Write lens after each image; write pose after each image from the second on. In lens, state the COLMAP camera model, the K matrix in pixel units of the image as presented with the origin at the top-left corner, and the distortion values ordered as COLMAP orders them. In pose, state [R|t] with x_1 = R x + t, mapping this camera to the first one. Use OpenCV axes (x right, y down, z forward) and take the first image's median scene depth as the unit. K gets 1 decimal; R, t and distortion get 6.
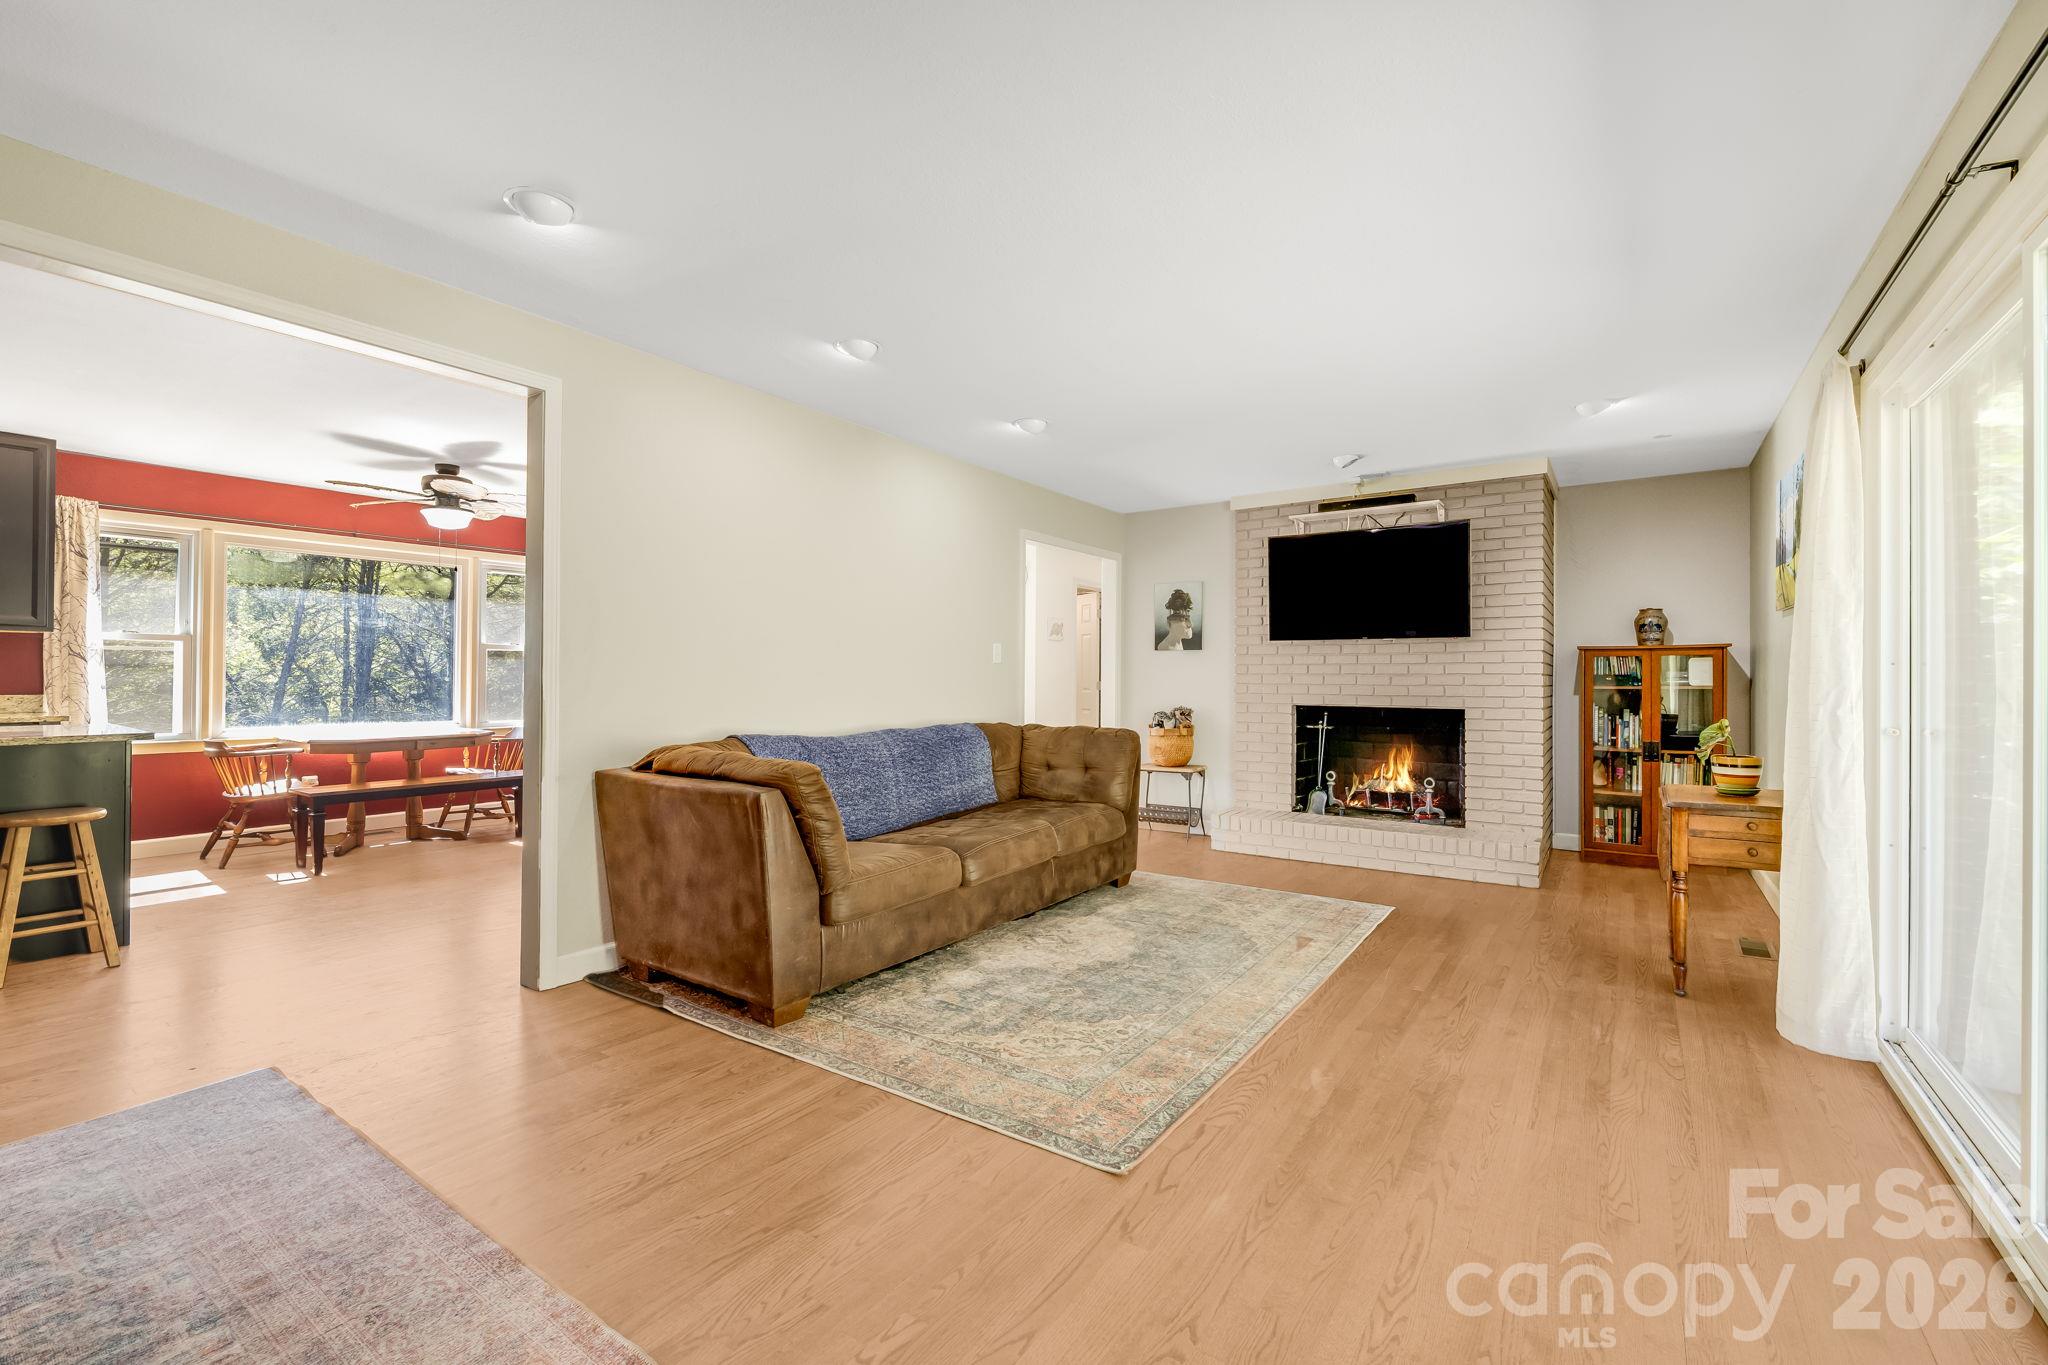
lens RADIAL K [[870.4, 0, 1023.3], [0, 870.4, 671.6], [0, 0, 1]] dist [-0.001273, -0.000201]
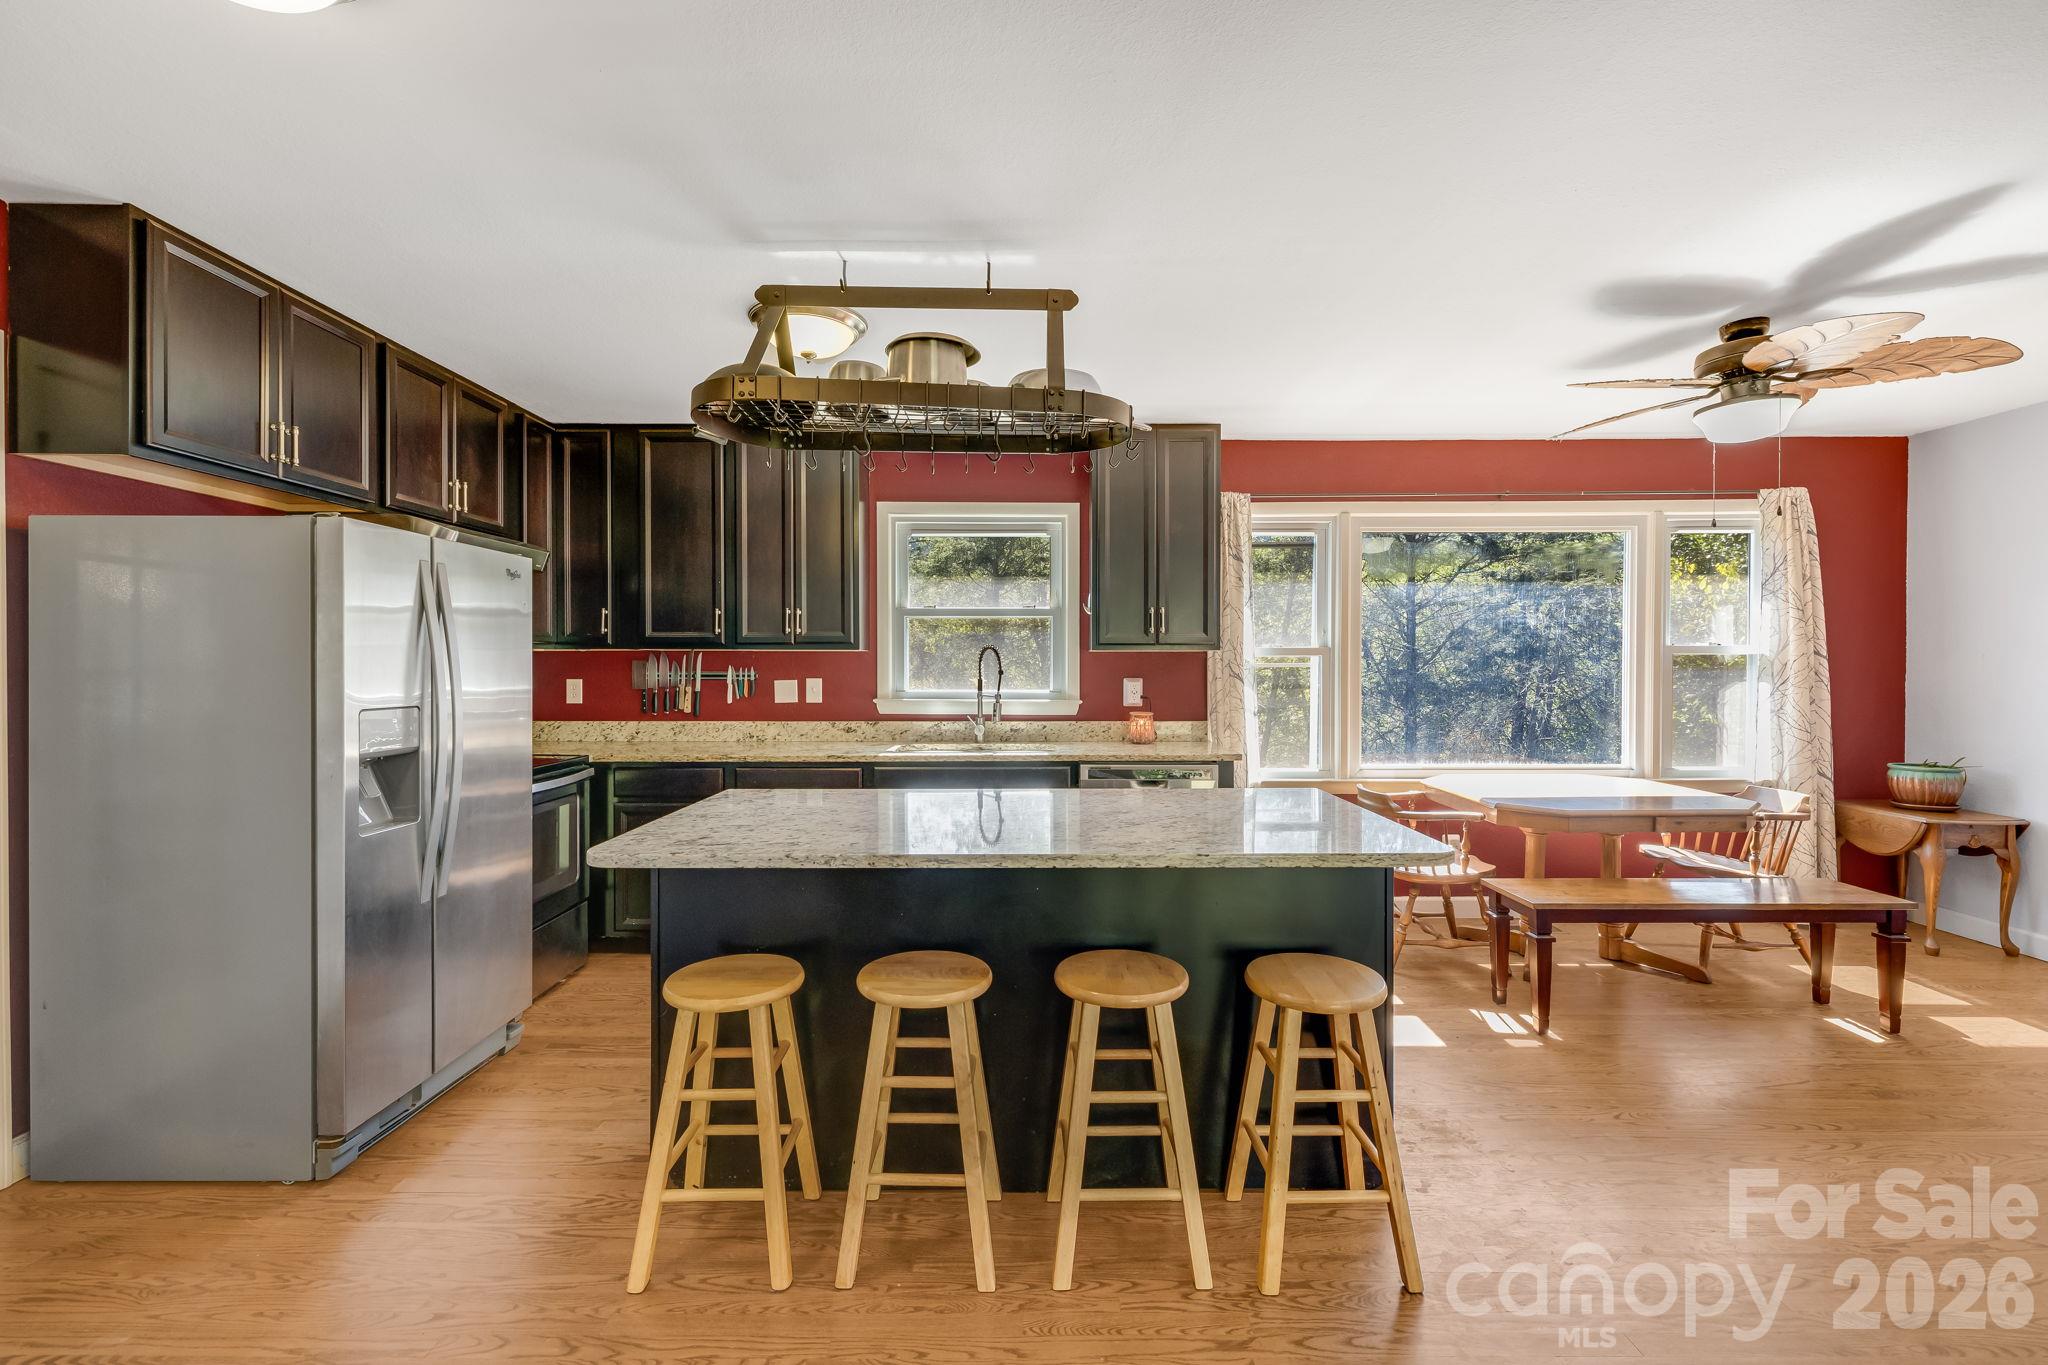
lens RADIAL K [[870.4, 0, 1023.3], [0, 870.4, 671.6], [0, 0, 1]] dist [-0.001273, -0.000201]
pose [[0.563179, 0.000518, -0.826335, -0.492259], [0.010125, 0.999920, 0.007528, -0.031483], [0.826273, -0.012607, 0.563129, 0.340386]]
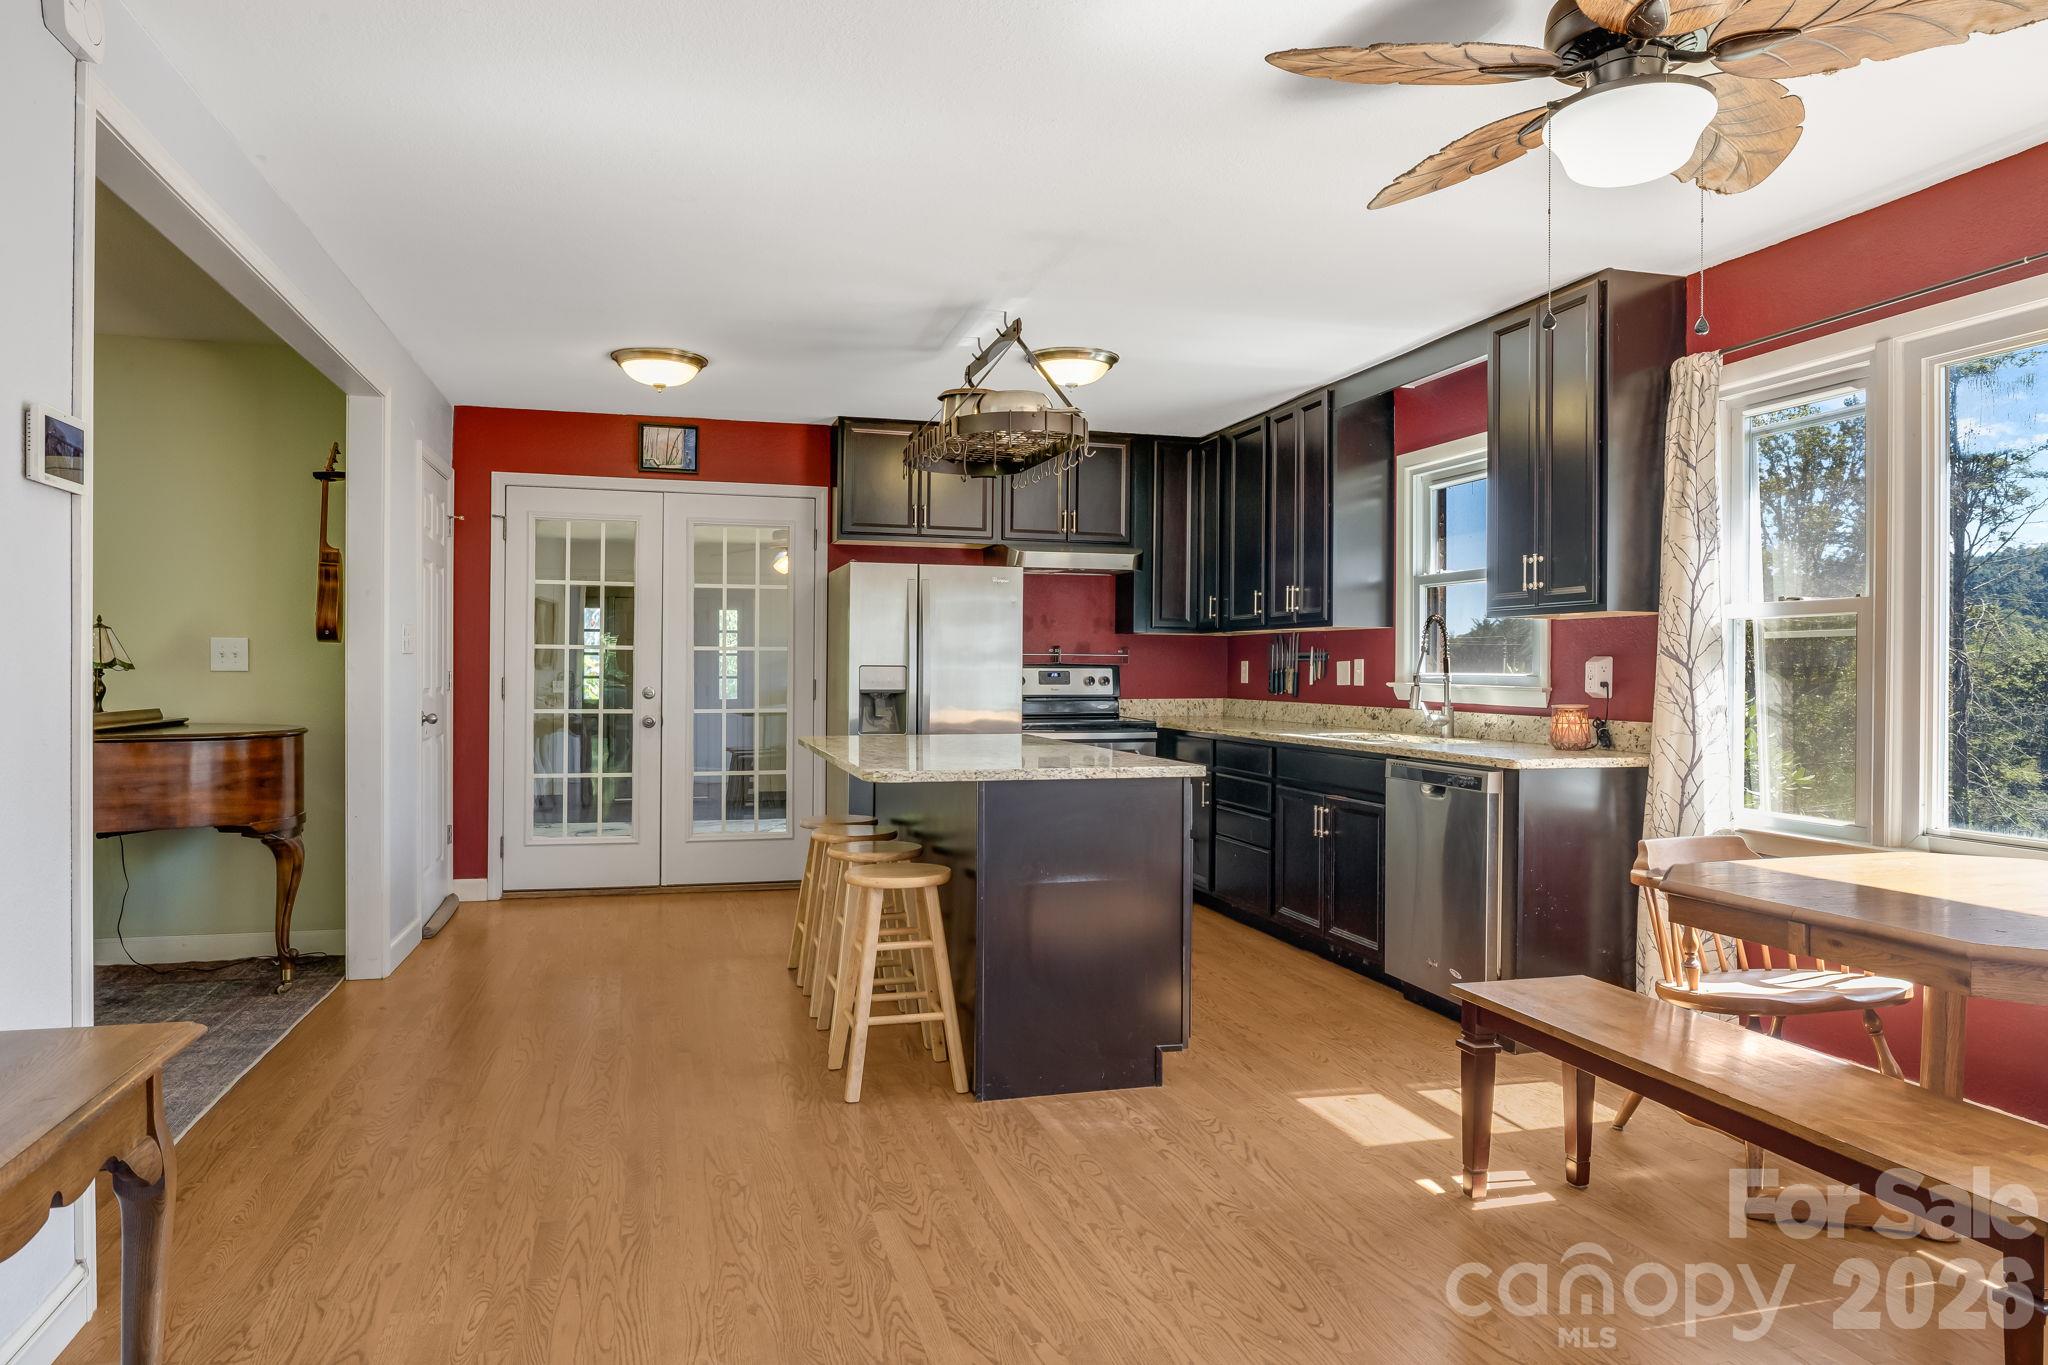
lens RADIAL K [[1292.8, 0, 1020.9], [0, 1292.8, 677.2], [0, 0, 1]] dist [-0.016569, 0.002655]
pose [[-0.642215, -0.004643, -0.766510, -0.223819], [-0.004126, 0.999988, -0.002601, 0.000726], [0.766513, 0.001492, -0.642227, 1.181102]]
